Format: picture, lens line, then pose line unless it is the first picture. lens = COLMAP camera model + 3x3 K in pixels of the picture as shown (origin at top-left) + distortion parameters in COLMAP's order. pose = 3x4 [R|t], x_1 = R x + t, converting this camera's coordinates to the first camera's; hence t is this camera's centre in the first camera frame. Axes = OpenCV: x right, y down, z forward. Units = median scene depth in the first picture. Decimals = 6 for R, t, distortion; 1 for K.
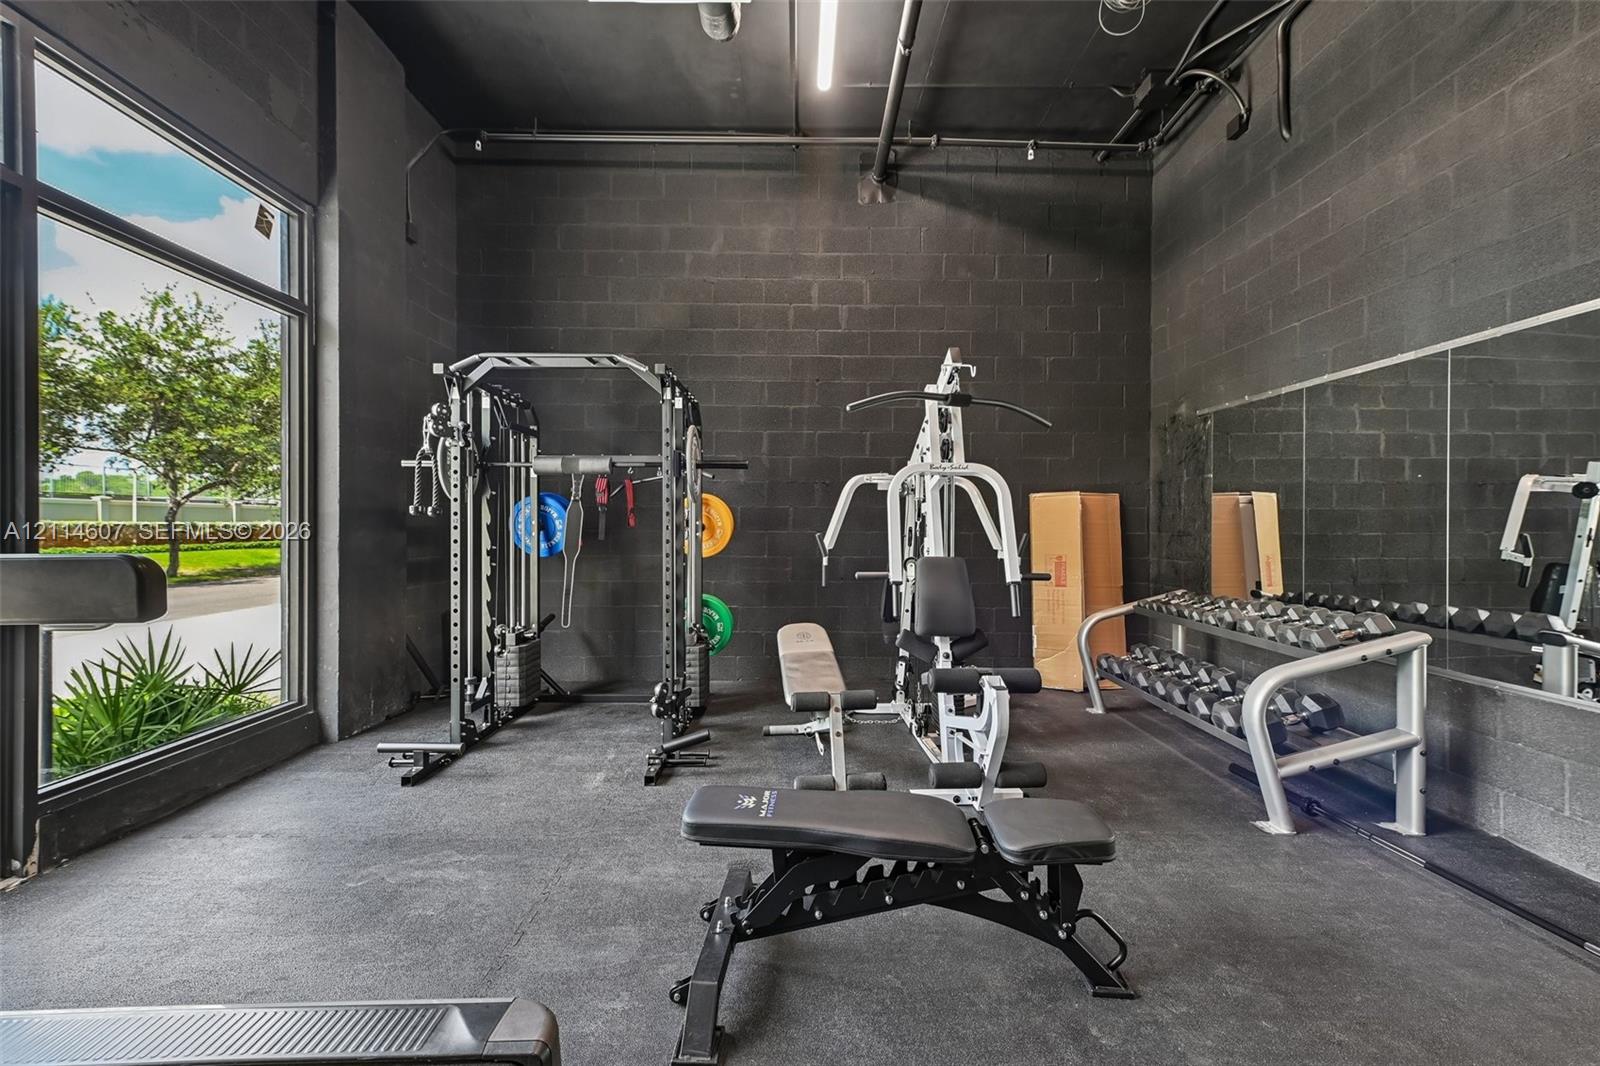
lens RADIAL K [[628.7, 0, 801.3], [0, 628.7, 531.0], [0, 0, 1]] dist [0.009198, 0.000251]
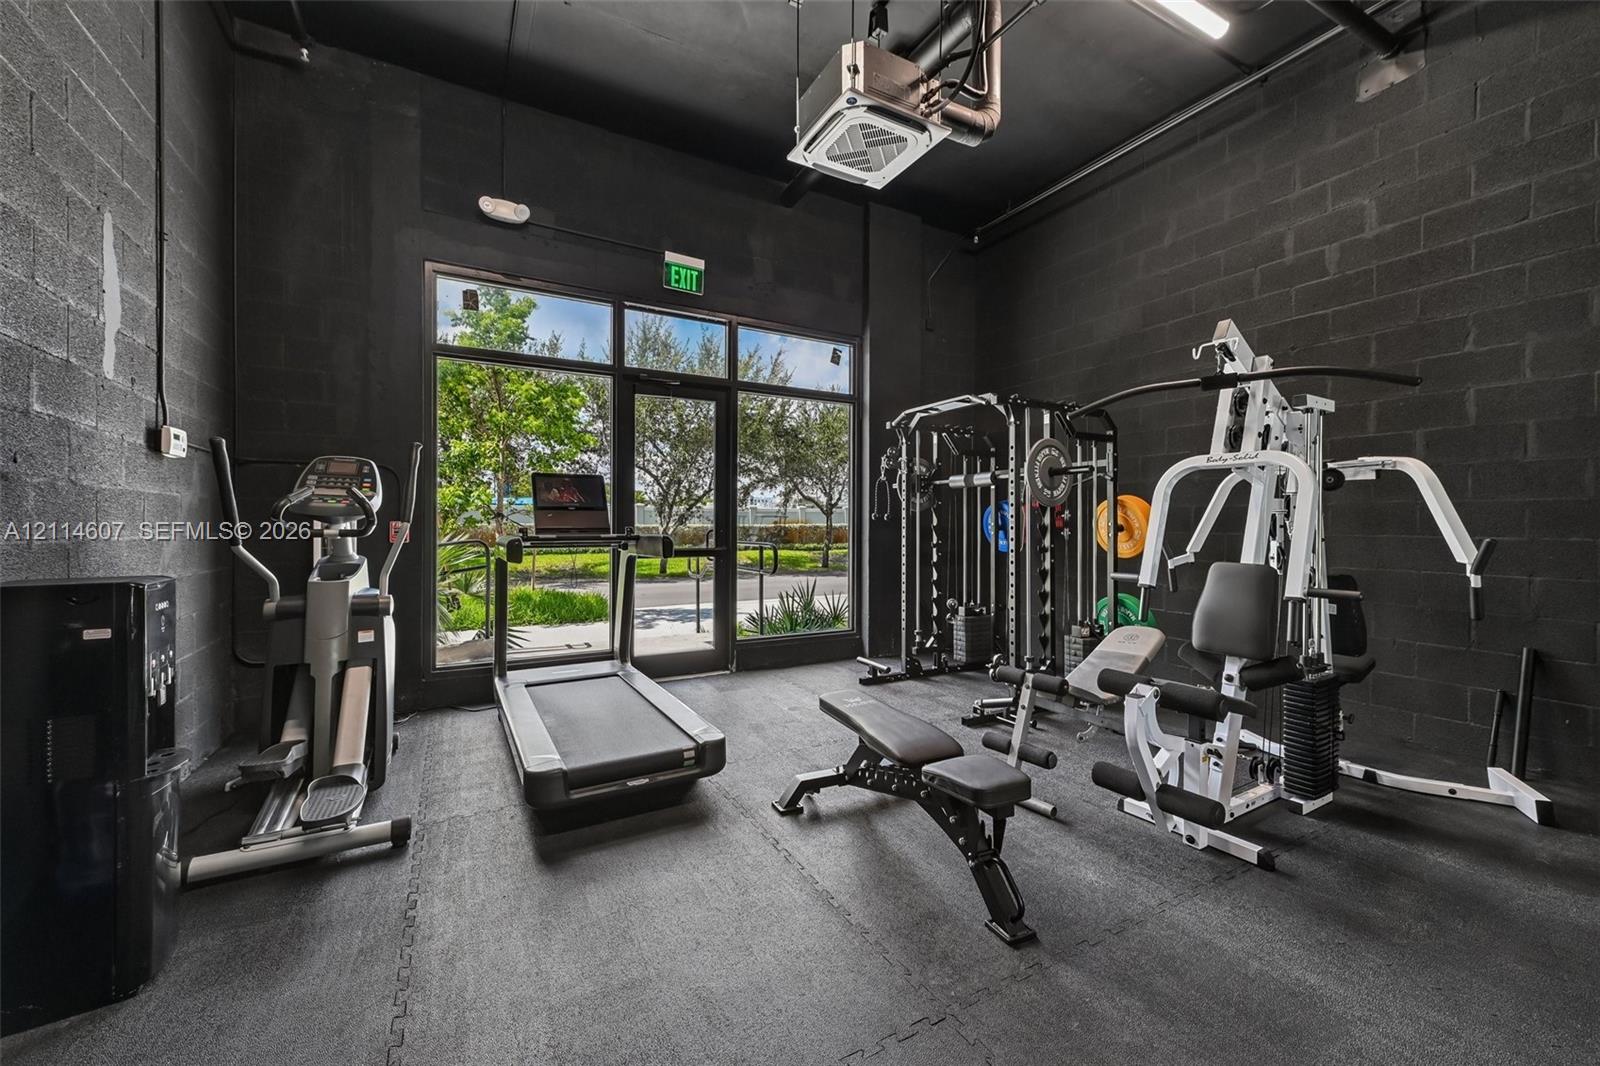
lens RADIAL K [[628.7, 0, 796.2], [0, 628.7, 529.7], [0, 0, 1]] dist [0.009198, 0.000251]
pose [[0.469720, 0.005583, -0.882798, 0.604504], [-0.008726, 0.999961, 0.001681, -0.000736], [0.882772, 0.006913, 0.469750, 0.063106]]
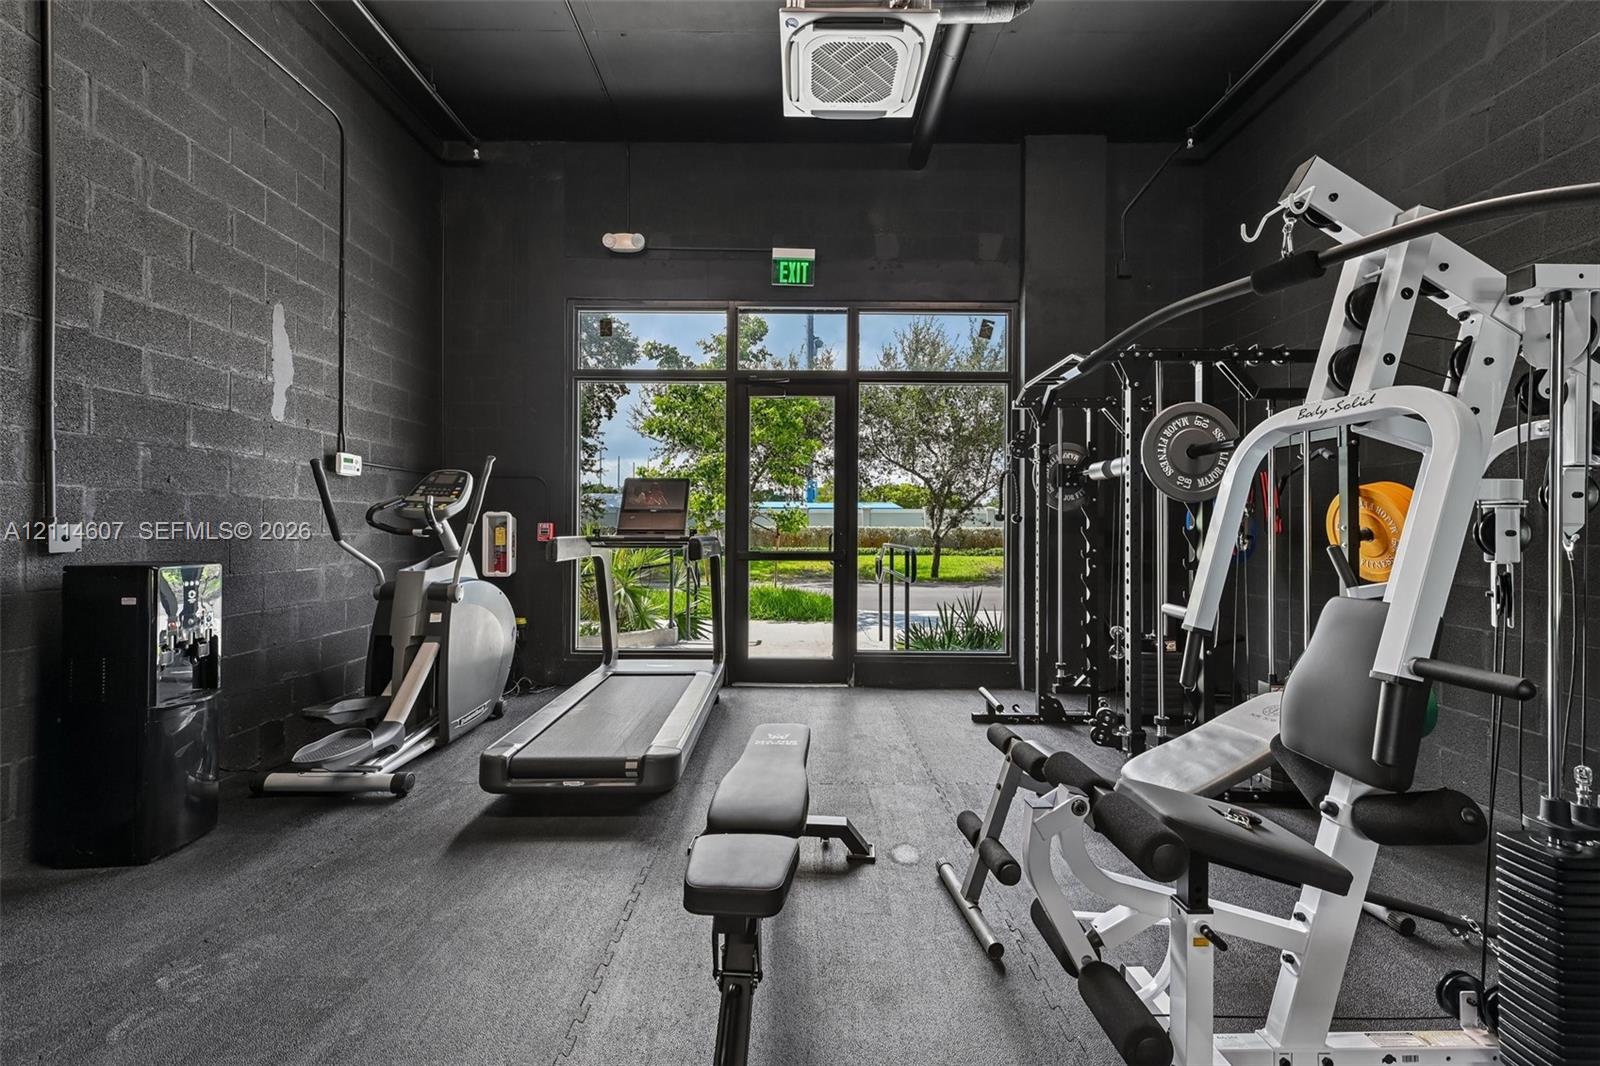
lens RADIAL K [[628.7, 0, 795.7], [0, 628.7, 527.8], [0, 0, 1]] dist [0.009198, 0.000251]
pose [[-0.014551, -0.000080, -0.999894, 0.602064], [-0.014742, 0.999891, 0.000134, -0.005539], [0.999785, 0.014742, -0.014551, 0.515265]]
